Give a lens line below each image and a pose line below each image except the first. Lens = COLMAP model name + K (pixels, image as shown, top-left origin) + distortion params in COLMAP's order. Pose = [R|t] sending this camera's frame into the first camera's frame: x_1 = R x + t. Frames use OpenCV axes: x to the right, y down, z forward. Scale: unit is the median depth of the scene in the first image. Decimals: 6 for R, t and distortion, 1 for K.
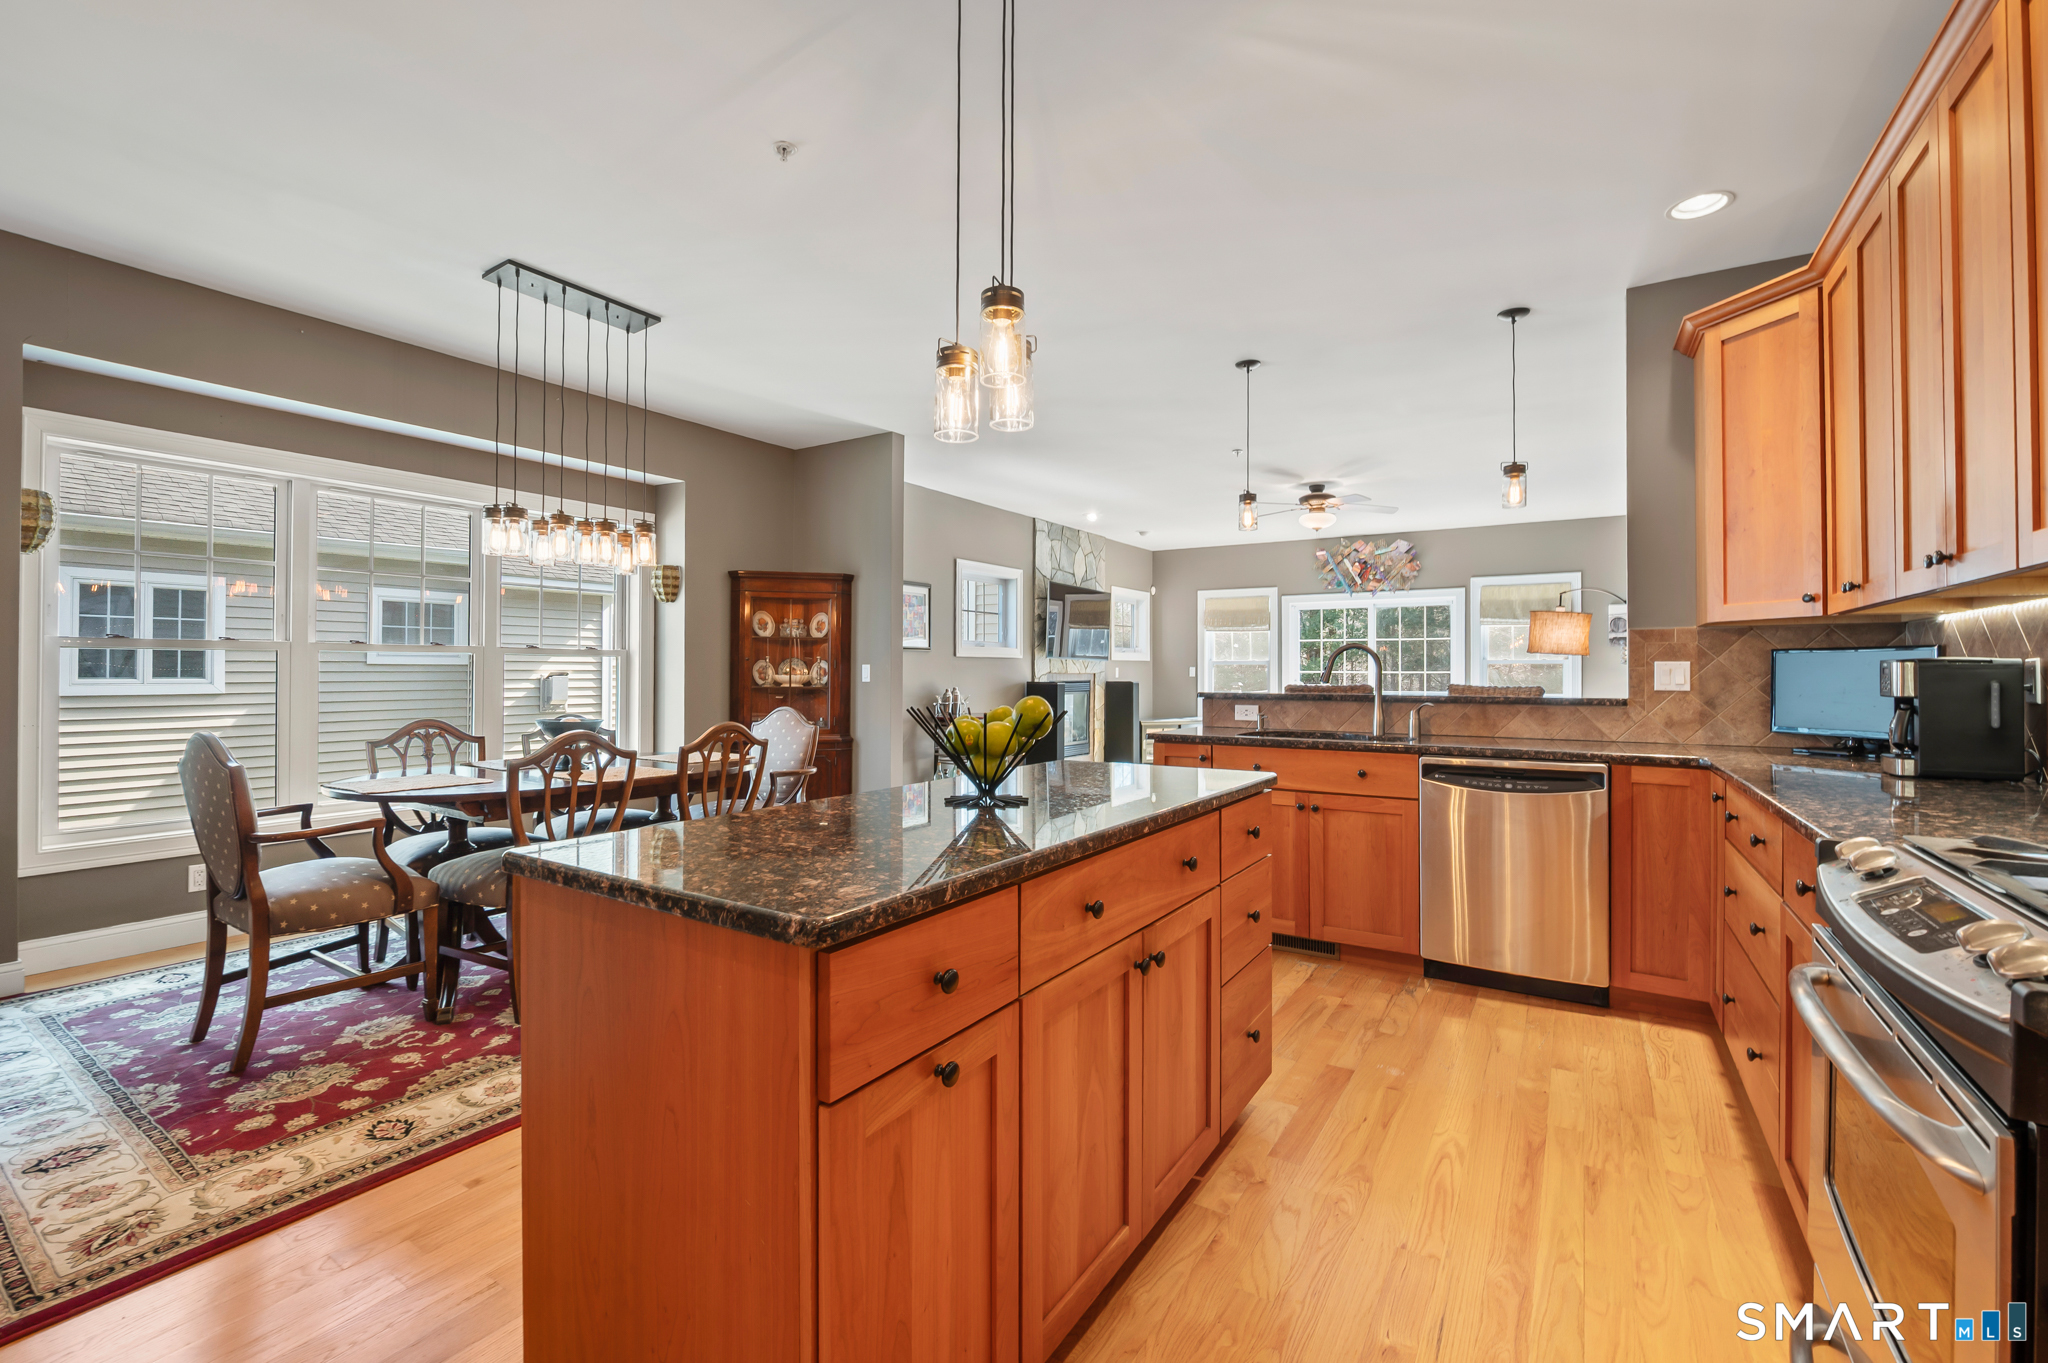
lens RADIAL K [[859.5, 0, 1029.5], [0, 859.5, 668.5], [0, 0, 1]] dist [0.004933, 0.001508]
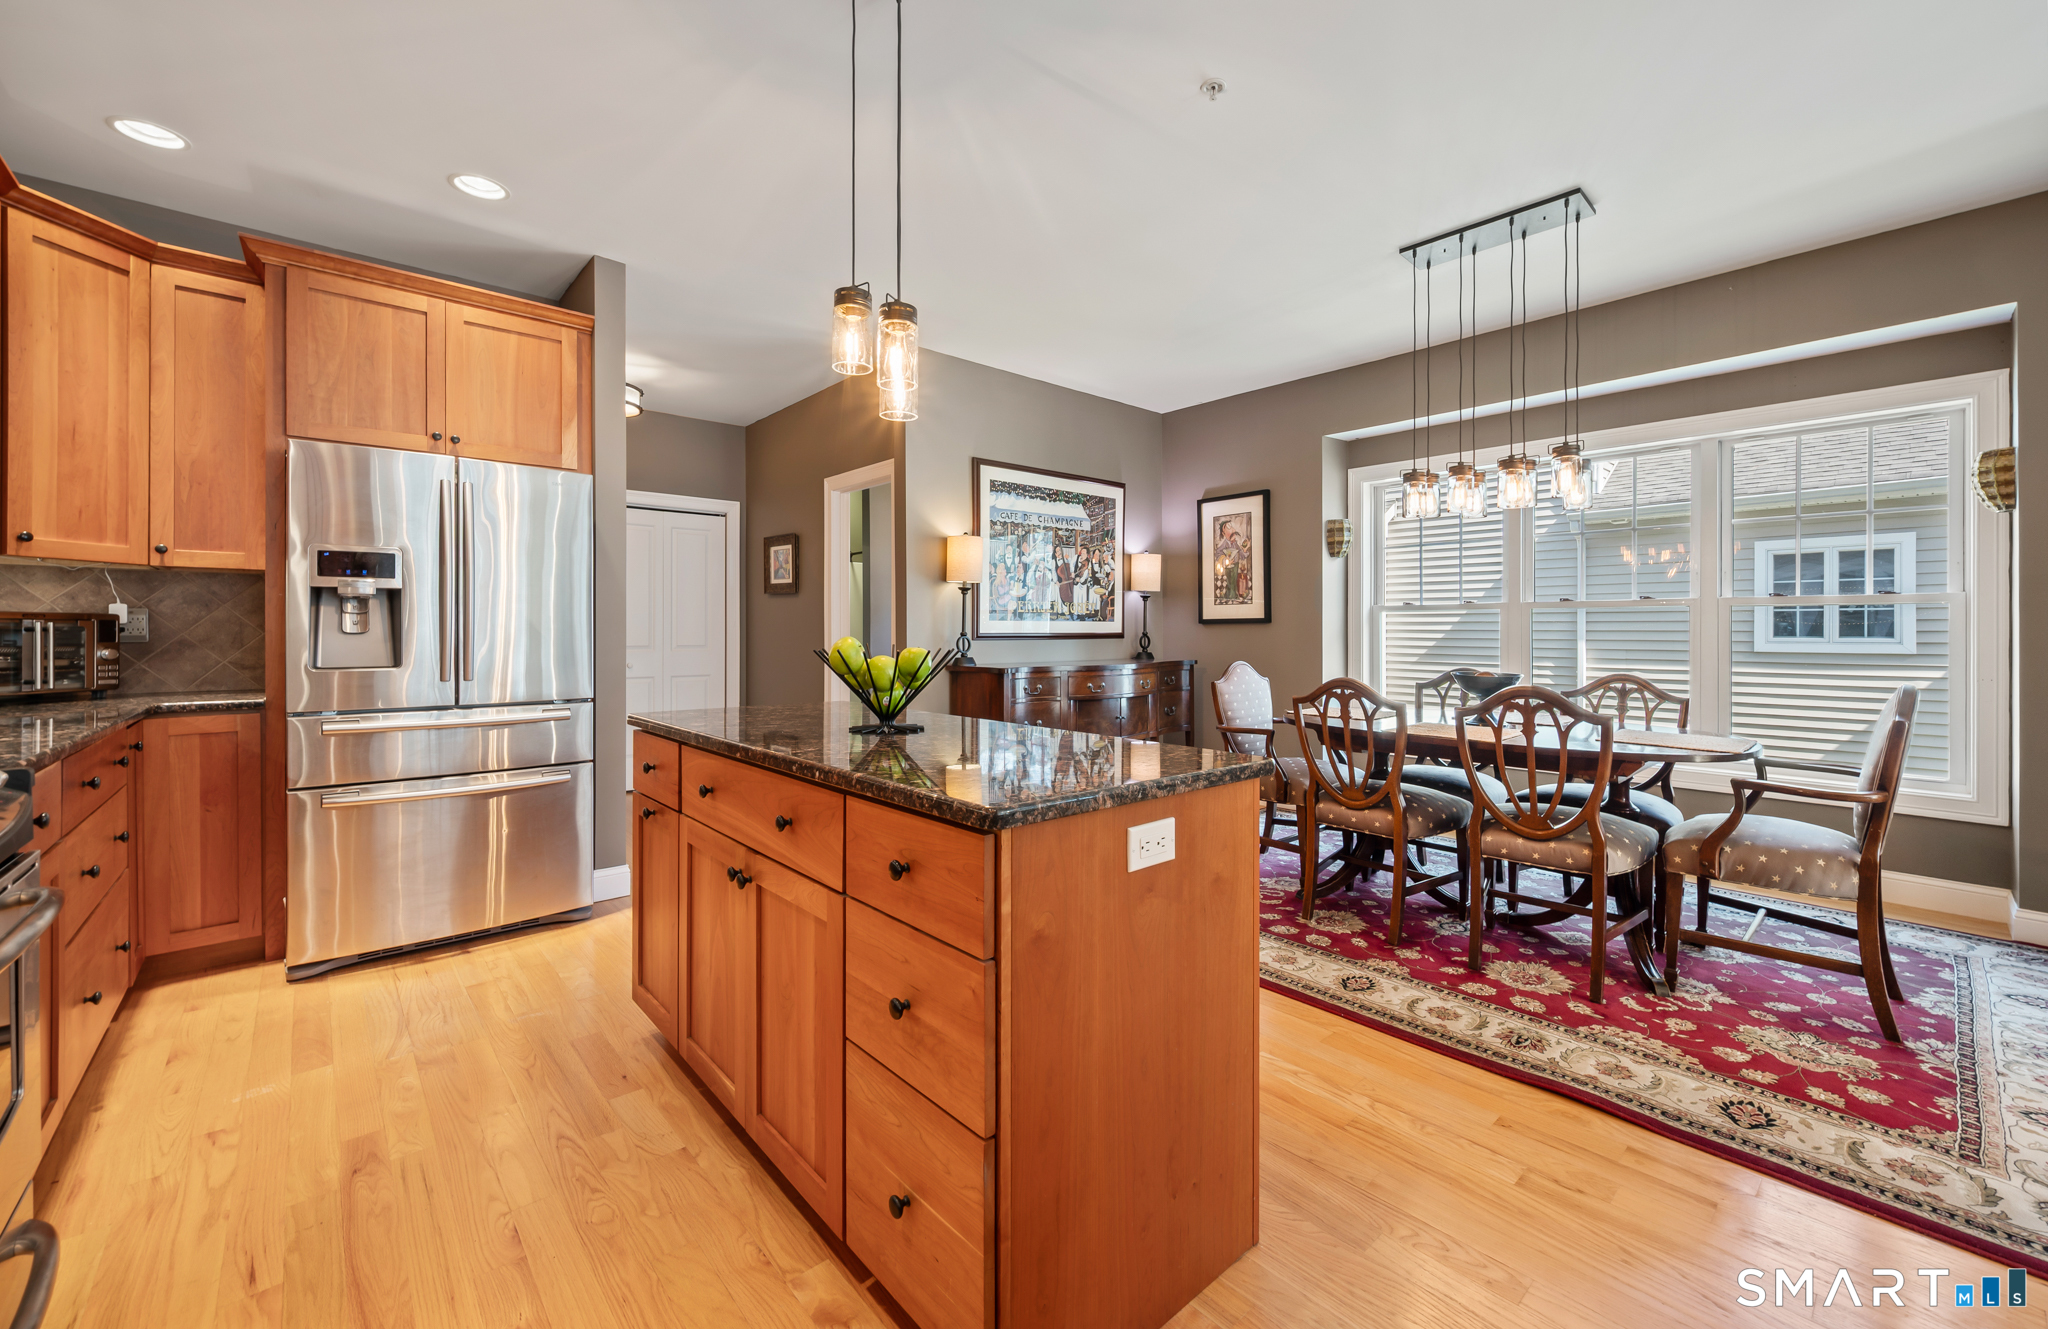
lens RADIAL K [[813.7, 0, 1050.3], [0, 813.7, 624.3], [0, 0, 1]] dist [-0.008607, 0.000353]
pose [[-0.257071, -0.017146, -0.966240, 0.293369], [0.007303, 0.999780, -0.019684, 0.011575], [0.966365, -0.012116, -0.256889, 0.465348]]
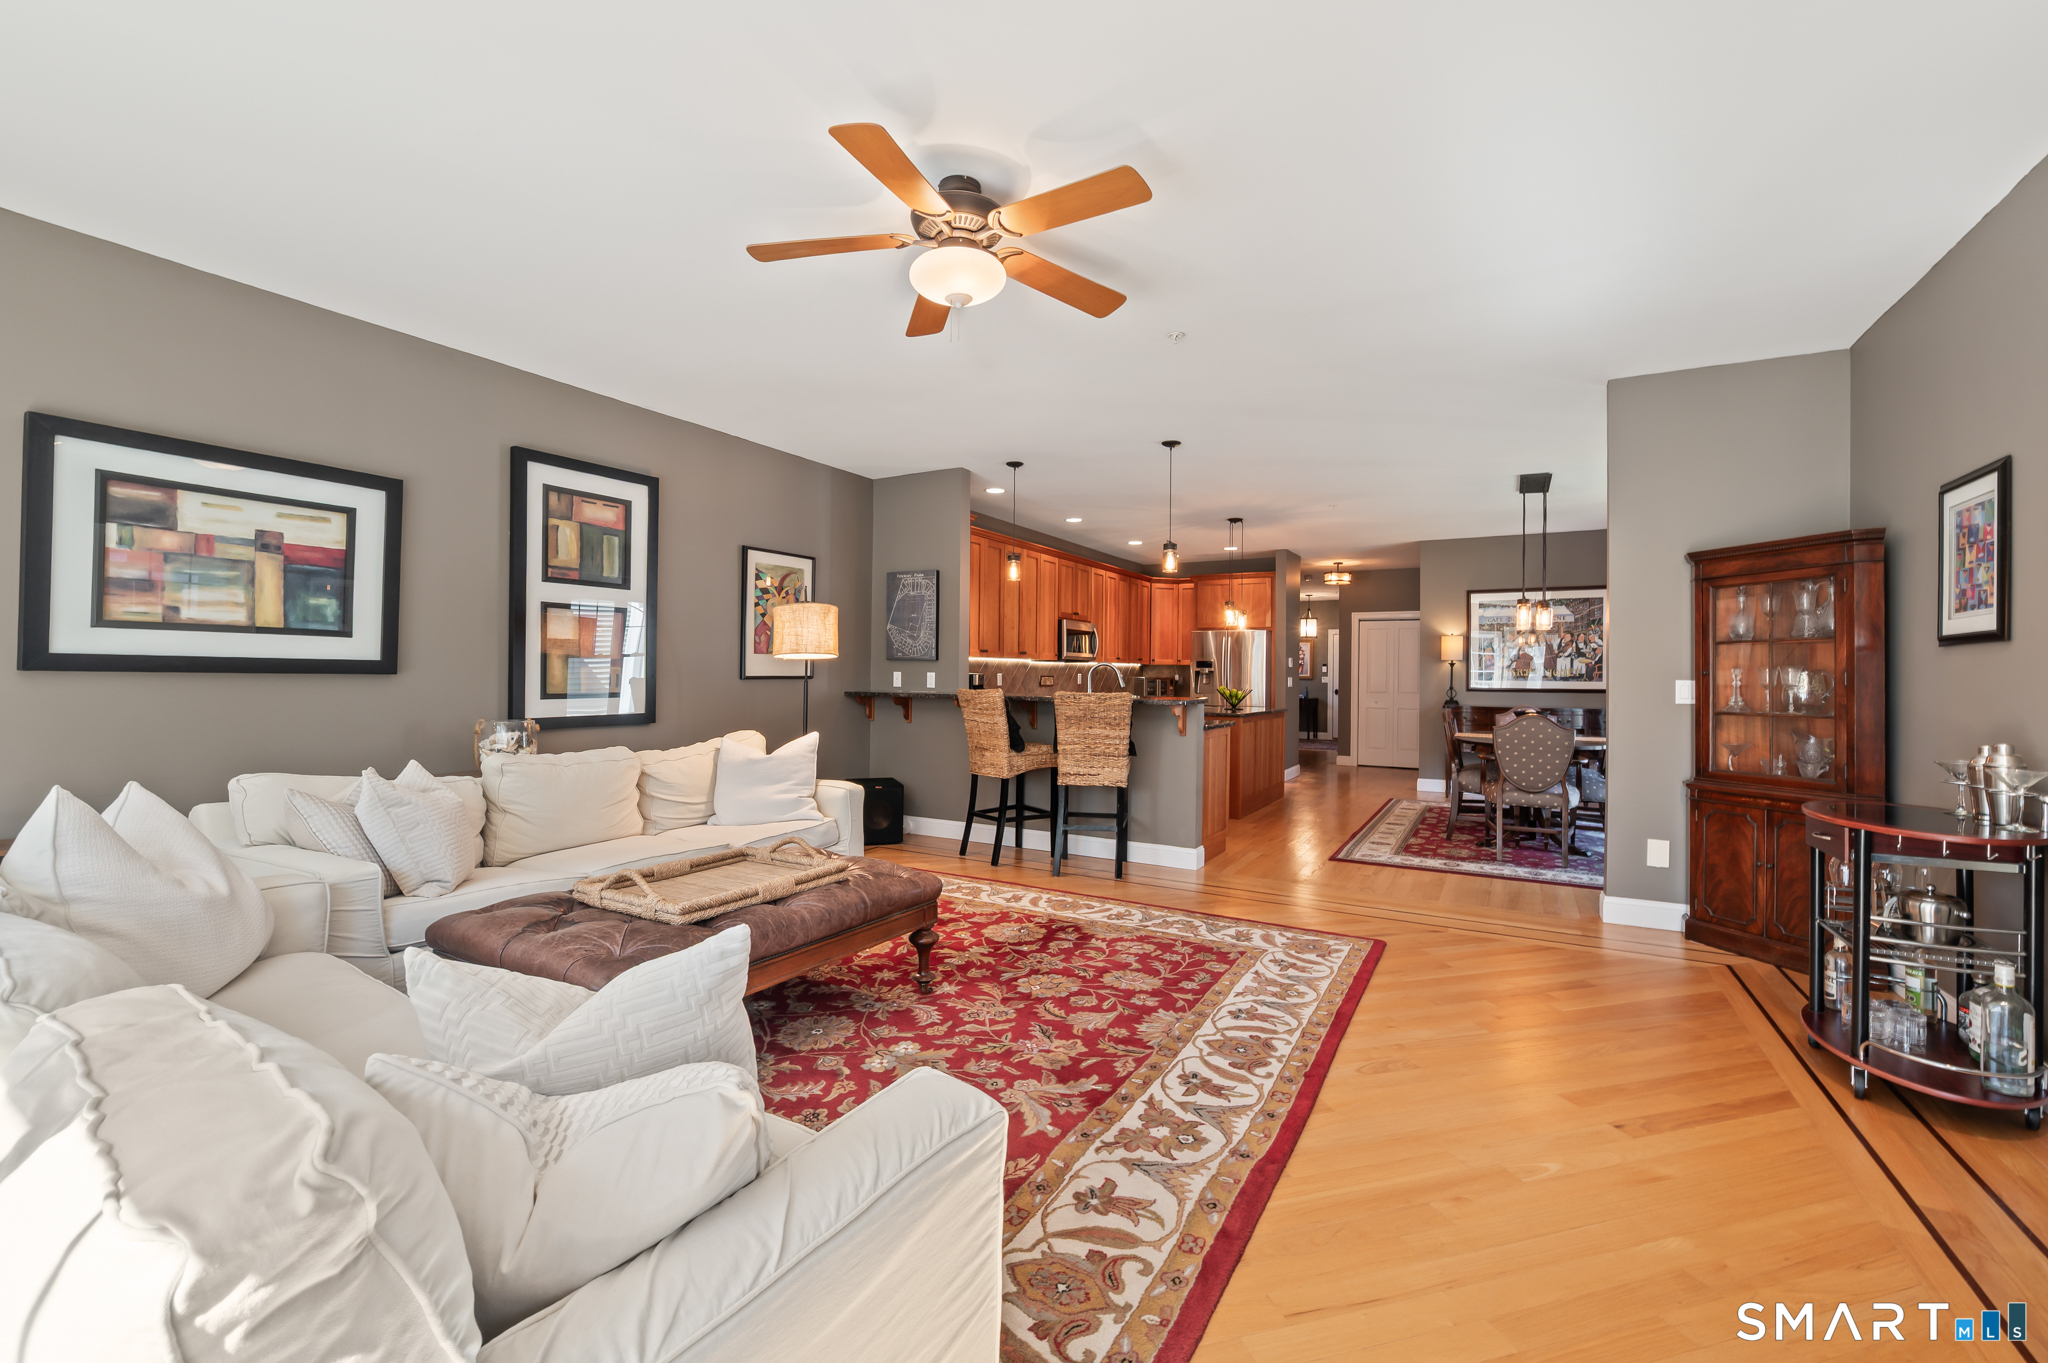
lens RADIAL K [[859.5, 0, 1019.5], [0, 859.5, 676.4], [0, 0, 1]] dist [0.004933, 0.001508]
pose [[-0.998125, -0.019443, -0.058032, 0.506563], [-0.018912, 0.999774, -0.009676, 0.016576], [0.058207, -0.008560, -0.998268, 2.324200]]
